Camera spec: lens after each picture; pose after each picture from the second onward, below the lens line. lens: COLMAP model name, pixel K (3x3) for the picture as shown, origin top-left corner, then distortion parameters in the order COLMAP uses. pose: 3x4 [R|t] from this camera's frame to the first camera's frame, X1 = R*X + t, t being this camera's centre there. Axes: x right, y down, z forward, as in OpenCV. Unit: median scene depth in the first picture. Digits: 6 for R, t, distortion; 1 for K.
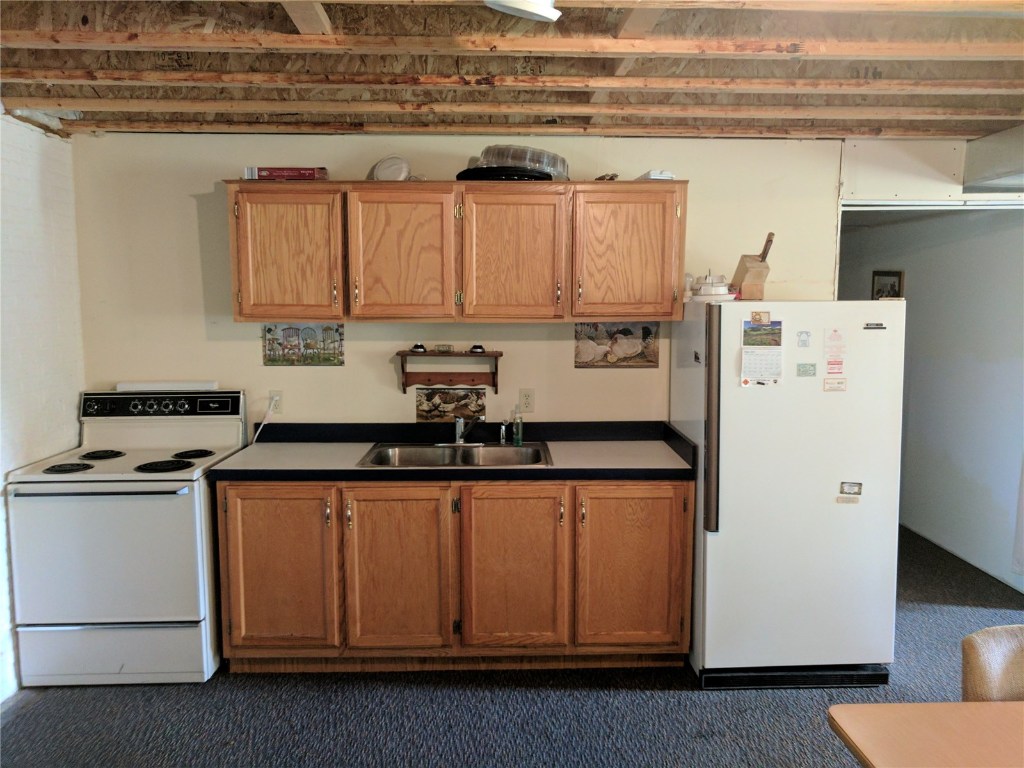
lens RADIAL K [[771.3, 0, 510.8], [0, 771.3, 379.1], [0, 0, 1]] dist [0.016376, -0.004871]
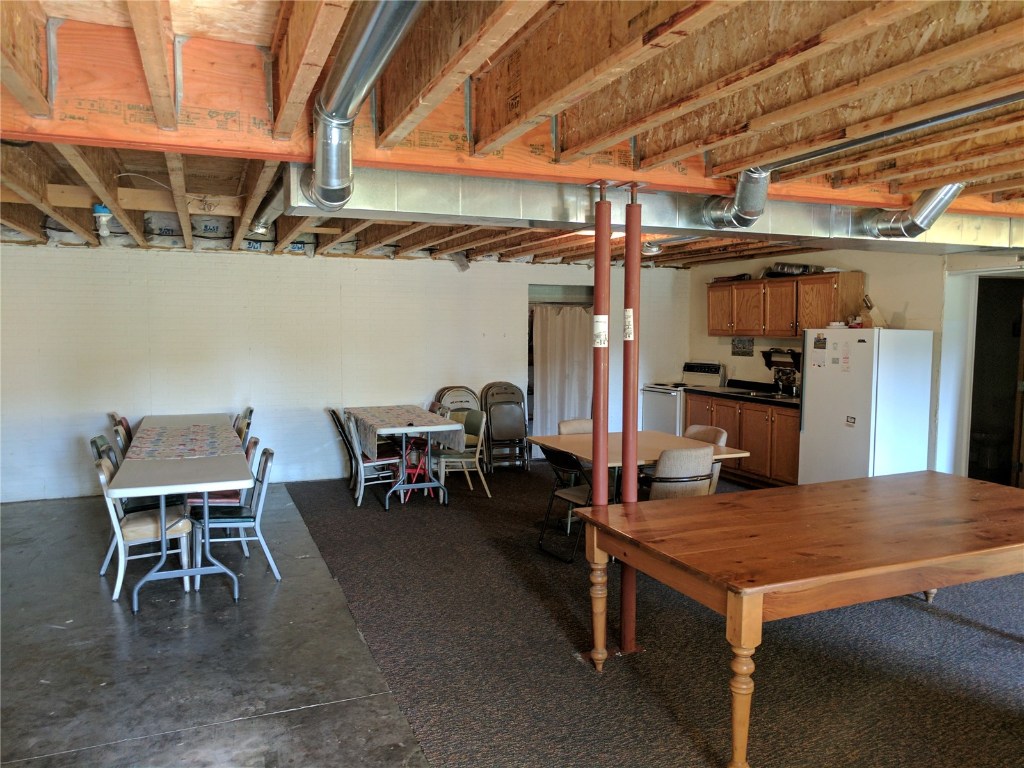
lens RADIAL K [[771.3, 0, 512.9], [0, 771.3, 383.0], [0, 0, 1]] dist [0.016376, -0.004871]
pose [[0.348764, 0.069548, -0.934626, 1.886098], [-0.106278, 0.993745, 0.034289, 0.064266], [0.931165, 0.087372, 0.353974, -0.531068]]
